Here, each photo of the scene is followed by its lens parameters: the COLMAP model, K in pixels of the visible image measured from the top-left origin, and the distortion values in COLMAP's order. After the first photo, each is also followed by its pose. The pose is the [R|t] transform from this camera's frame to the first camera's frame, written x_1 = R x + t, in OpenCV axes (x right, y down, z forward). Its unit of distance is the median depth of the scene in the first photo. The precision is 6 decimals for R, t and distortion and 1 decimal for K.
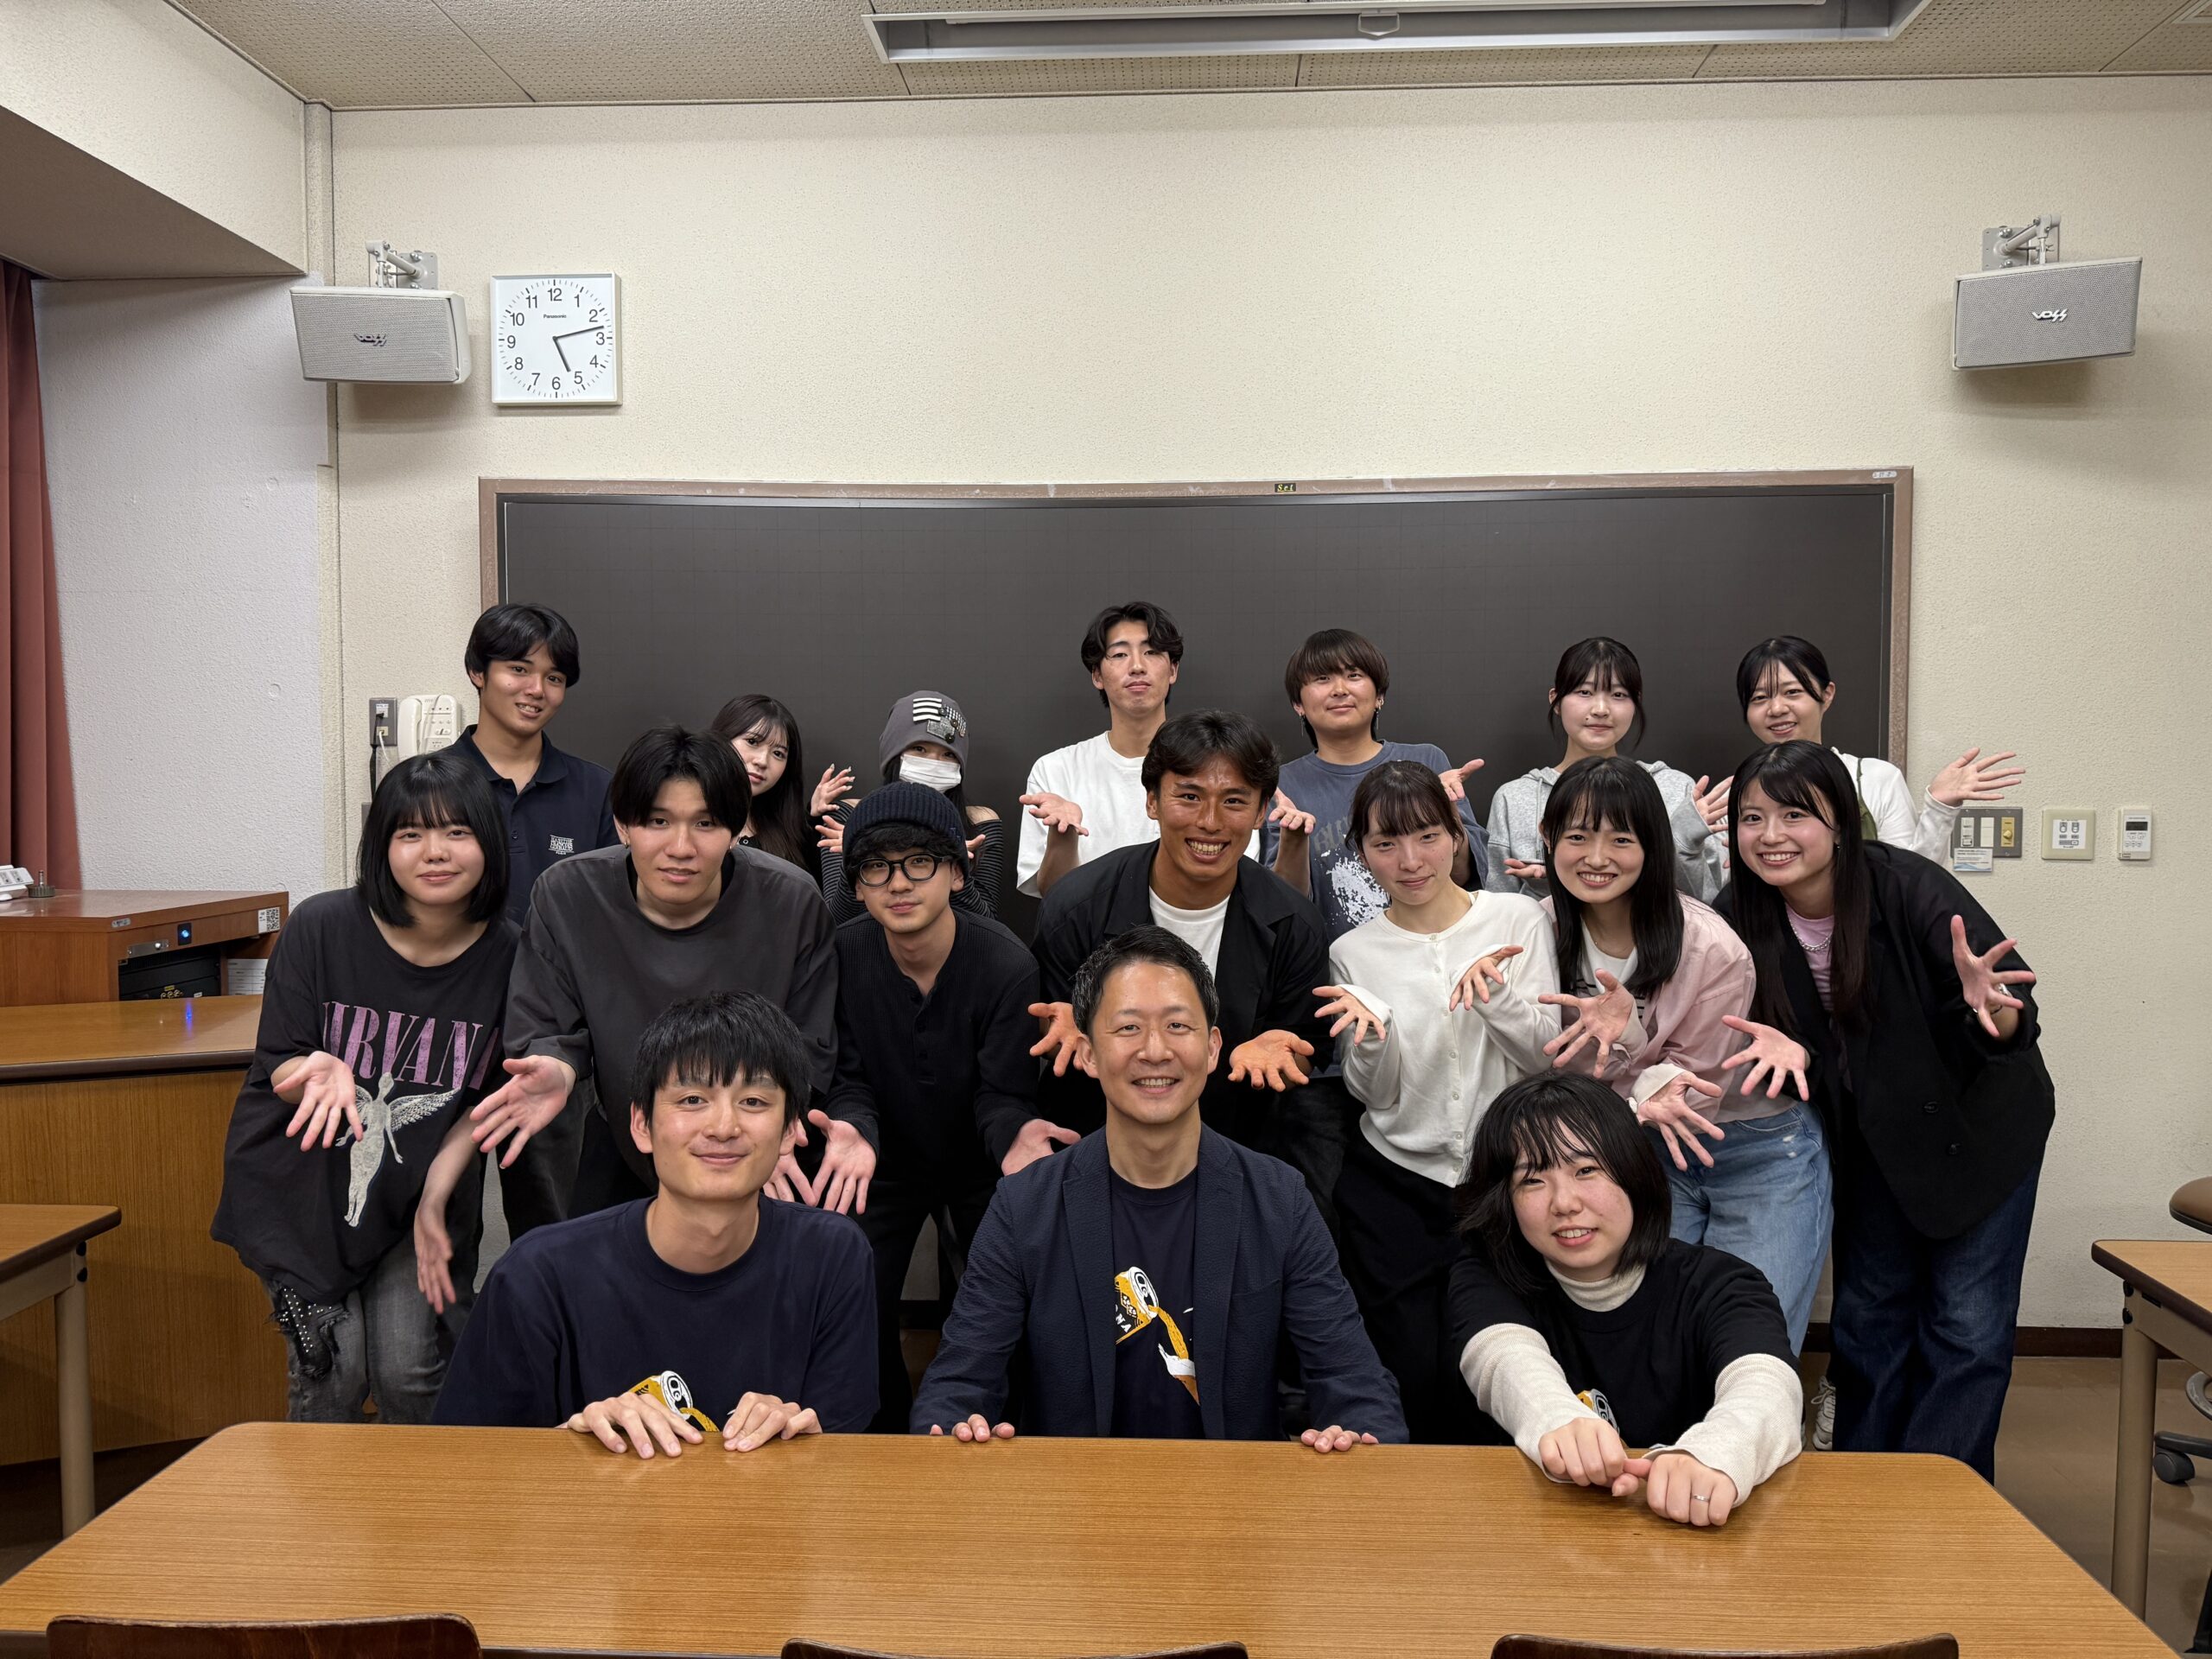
lens RADIAL K [[1570.3, 0, 1101.5], [0, 1570.3, 830.1], [0, 0, 1]] dist [0.019520, -0.021945]
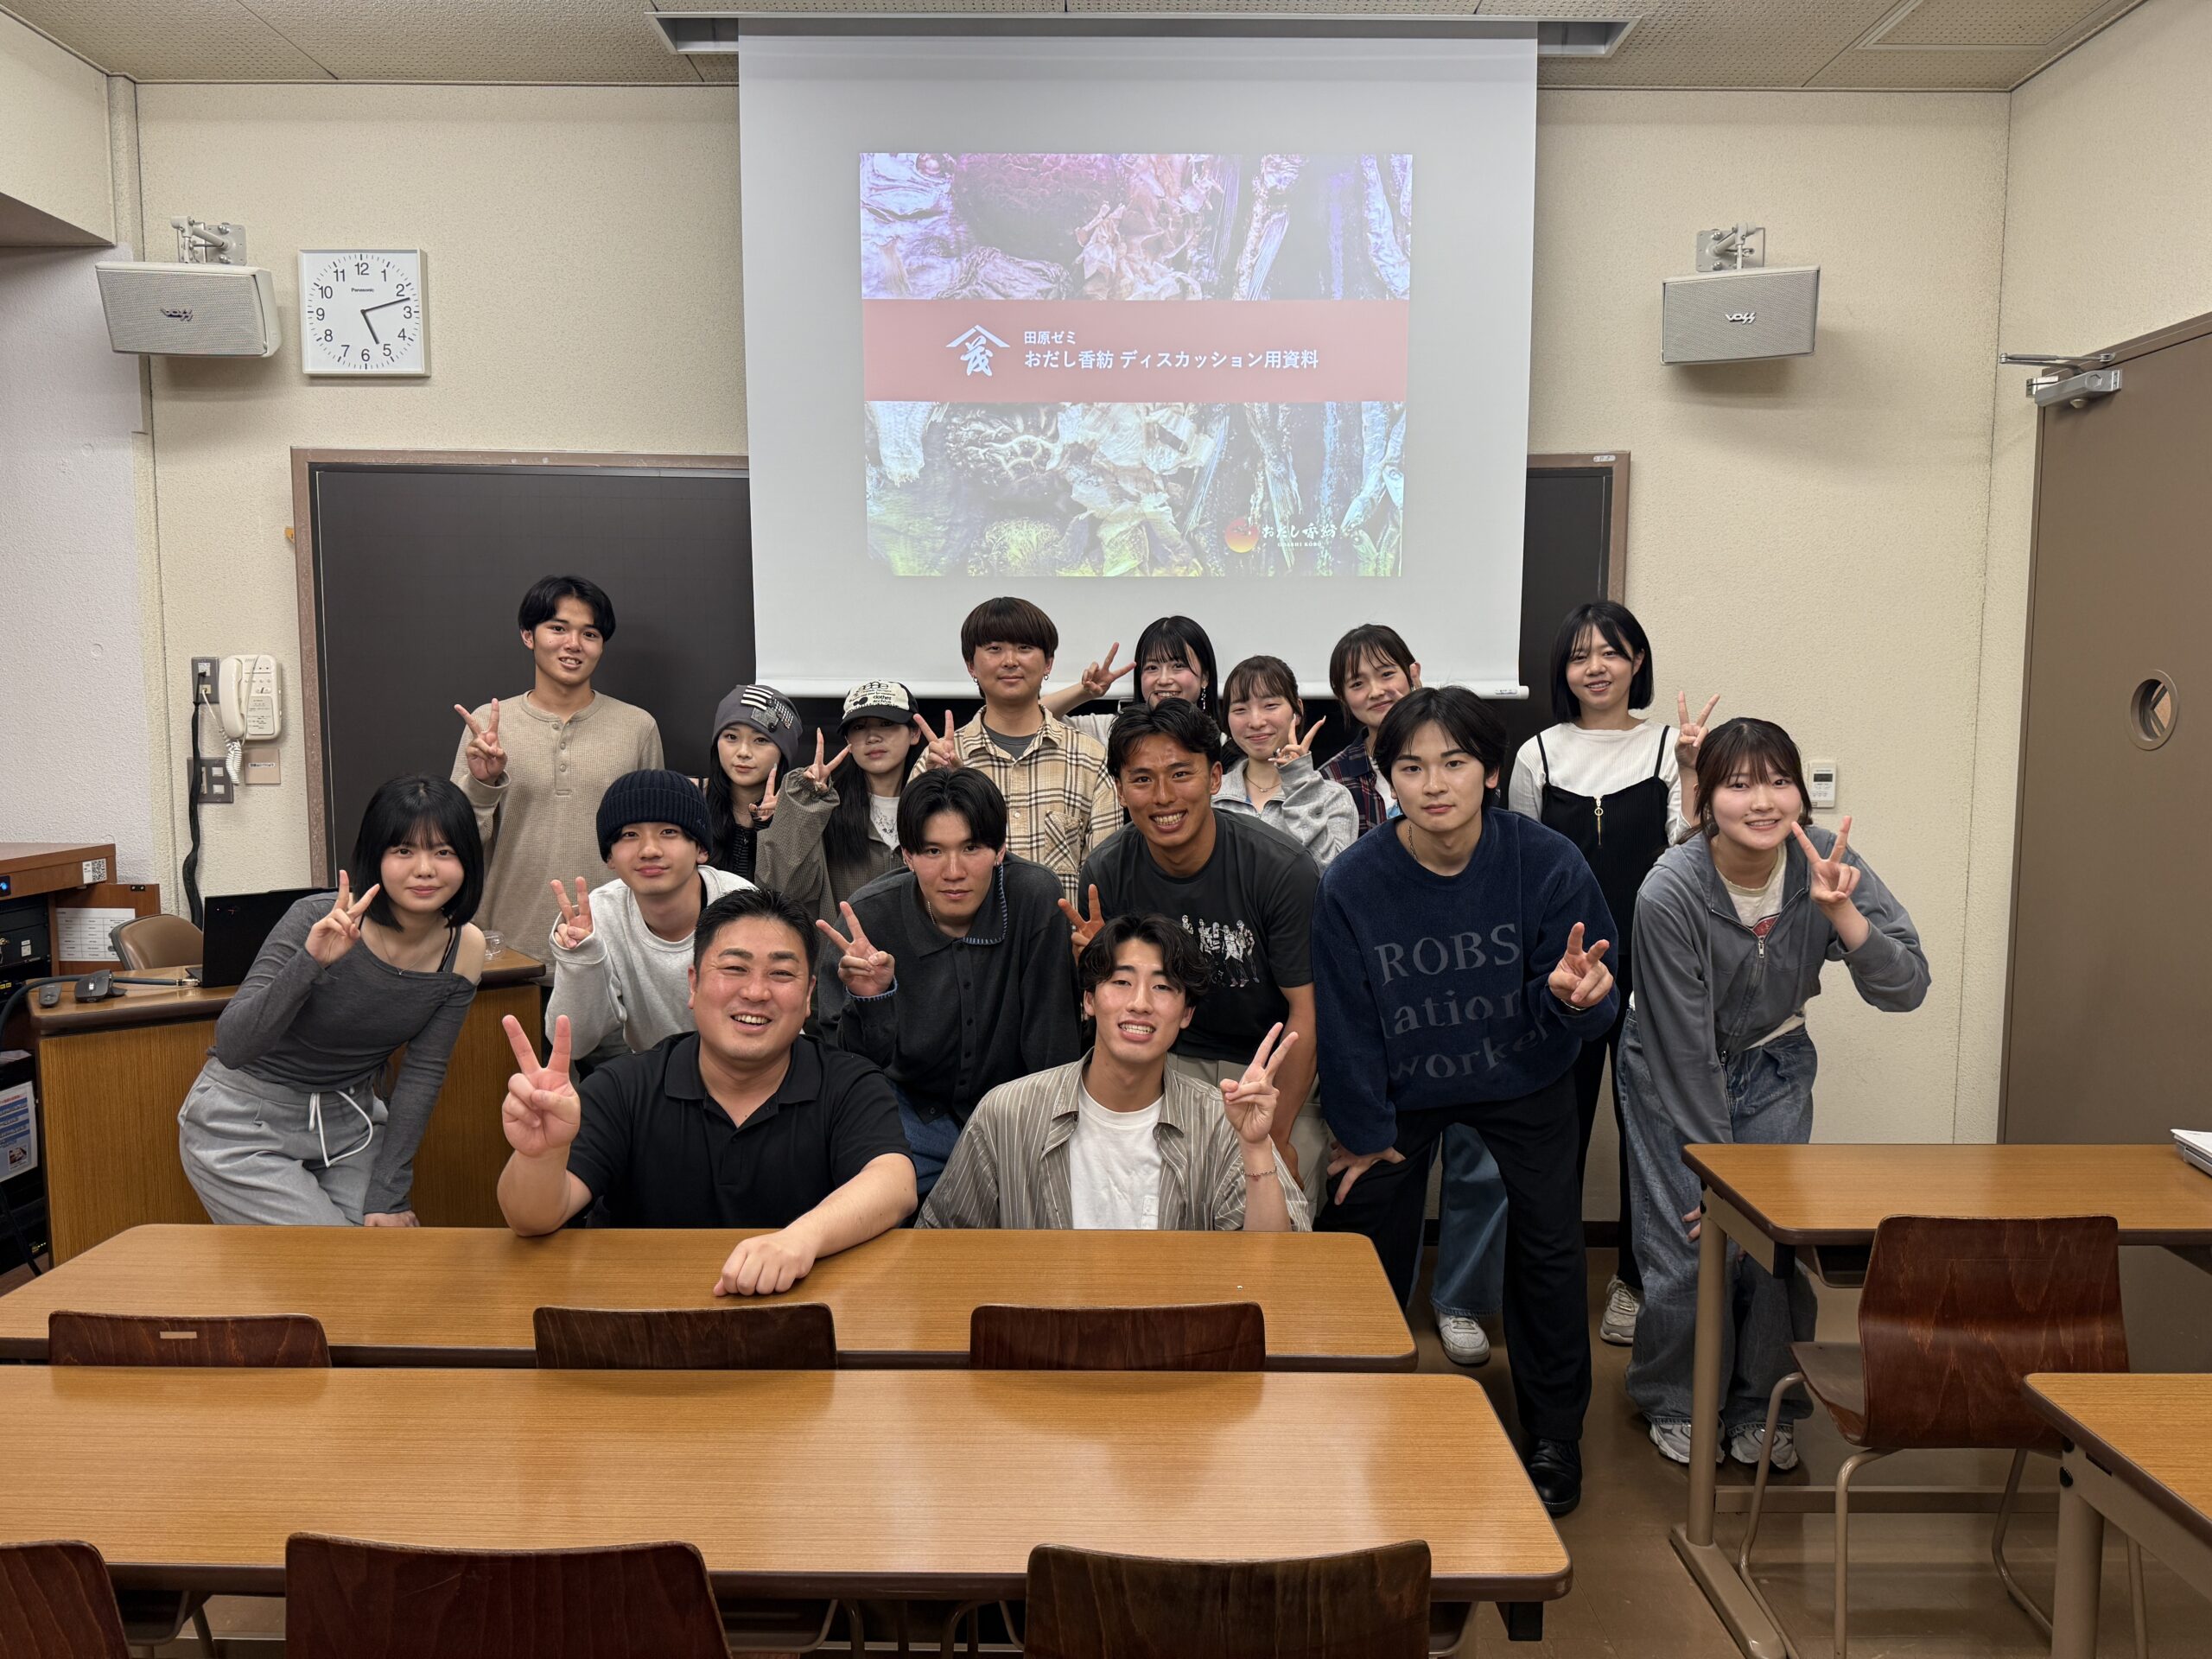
lens RADIAL K [[1570.3, 0, 1103.3], [0, 1570.3, 842.0], [0, 0, 1]] dist [0.019520, -0.021945]
pose [[0.998393, -0.004275, 0.056509, 0.083487], [0.001342, 0.998654, 0.051840, -0.015587], [-0.056655, -0.051681, 0.997055, -0.087510]]
